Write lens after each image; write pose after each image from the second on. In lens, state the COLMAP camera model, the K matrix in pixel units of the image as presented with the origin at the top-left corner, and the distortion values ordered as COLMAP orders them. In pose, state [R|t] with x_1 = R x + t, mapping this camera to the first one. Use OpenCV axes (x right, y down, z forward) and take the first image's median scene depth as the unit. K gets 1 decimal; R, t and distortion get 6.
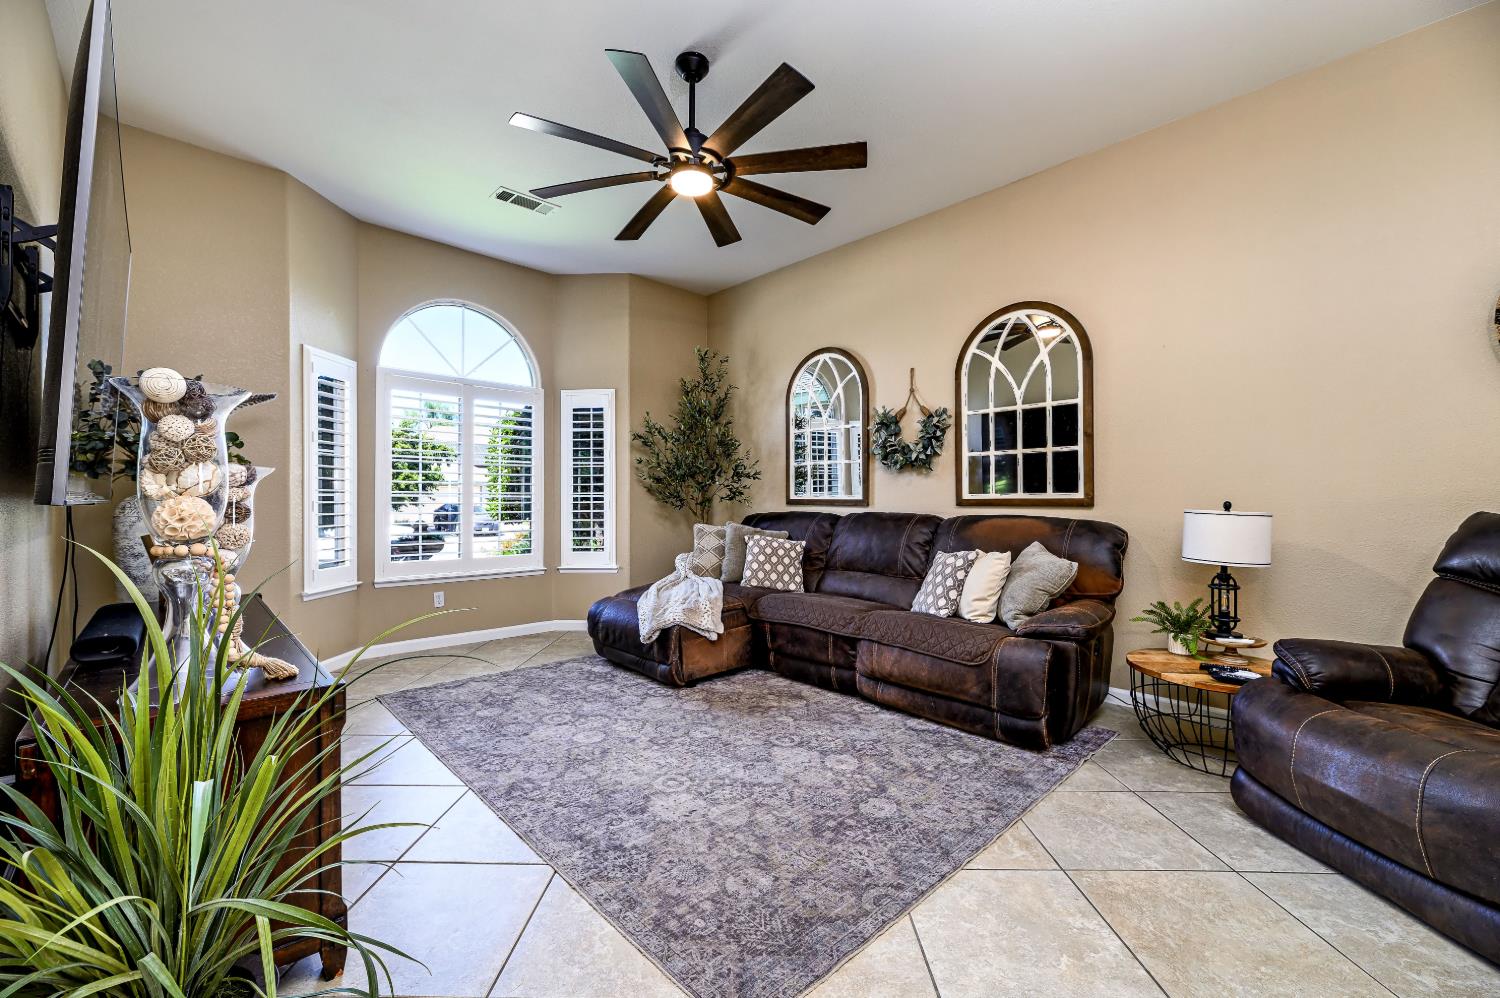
lens RADIAL K [[614.8, 0, 754.3], [0, 614.8, 498.7], [0, 0, 1]] dist [0.001874, -0.000412]
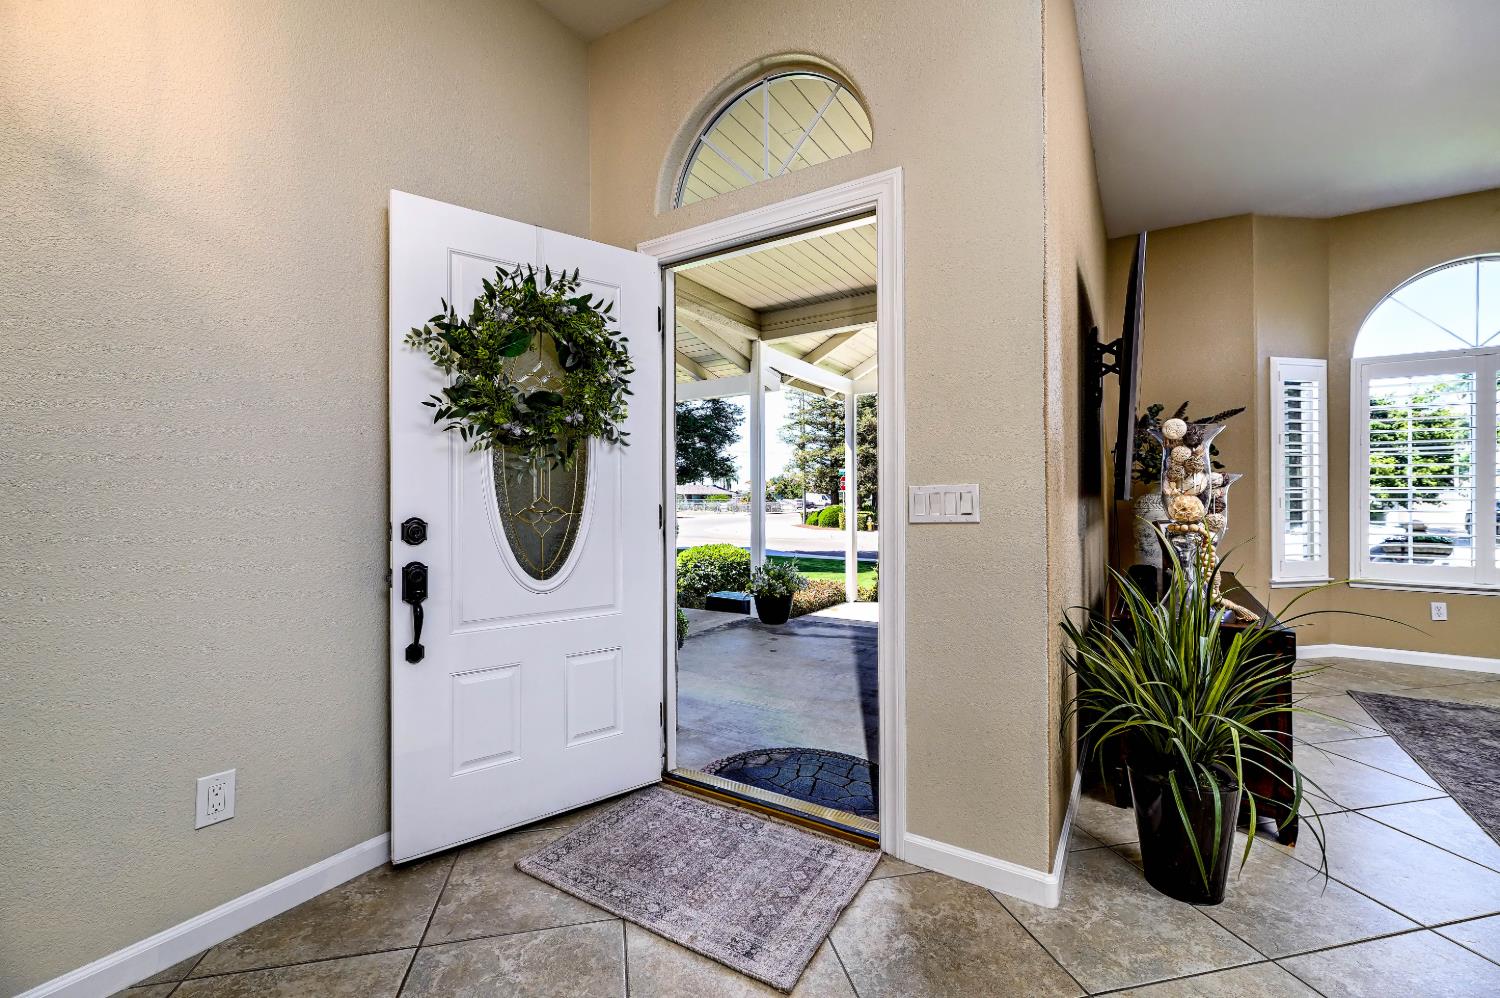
lens RADIAL K [[614.8, 0, 743.3], [0, 614.8, 499.5], [0, 0, 1]] dist [0.001874, -0.000412]
pose [[0.220433, 0.000996, -0.975402, 0.177621], [0.005706, 0.999981, 0.002311, -0.001165], [0.975385, -0.006075, 0.220423, -0.220297]]
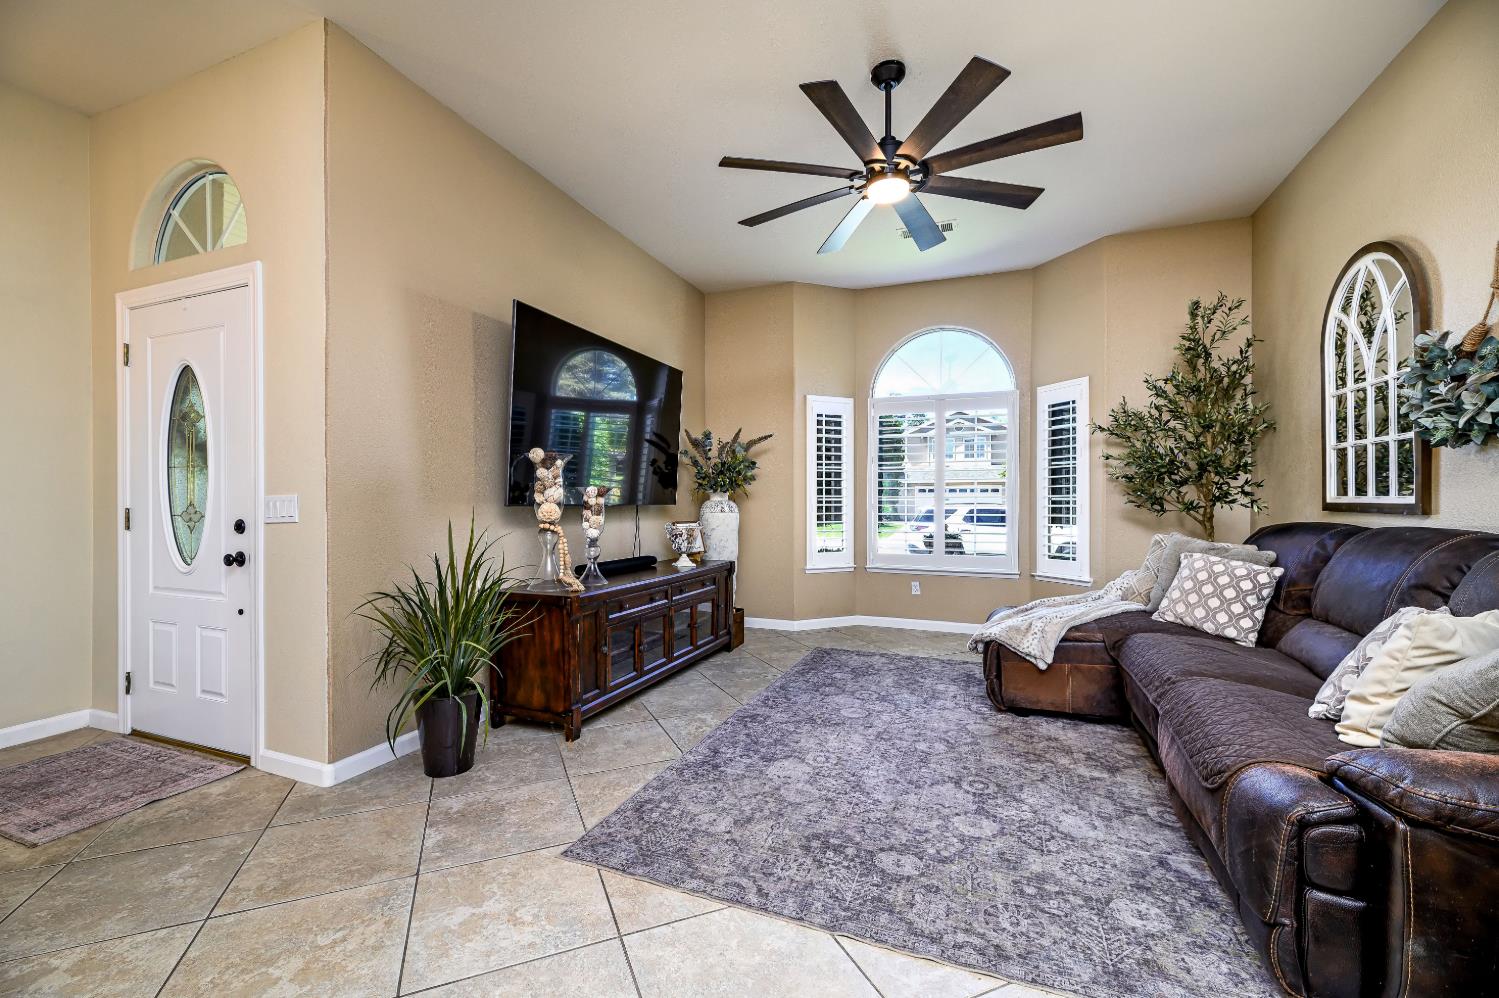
lens RADIAL K [[611.5, 0, 722.7], [0, 611.5, 500.2], [0, 0, 1]] dist [-0.001436, -0.000041]
pose [[0.401922, -0.003212, -0.915668, 0.618608], [0.000745, 0.999995, -0.003181, -0.000269], [0.915674, 0.000597, 0.401922, 0.303586]]
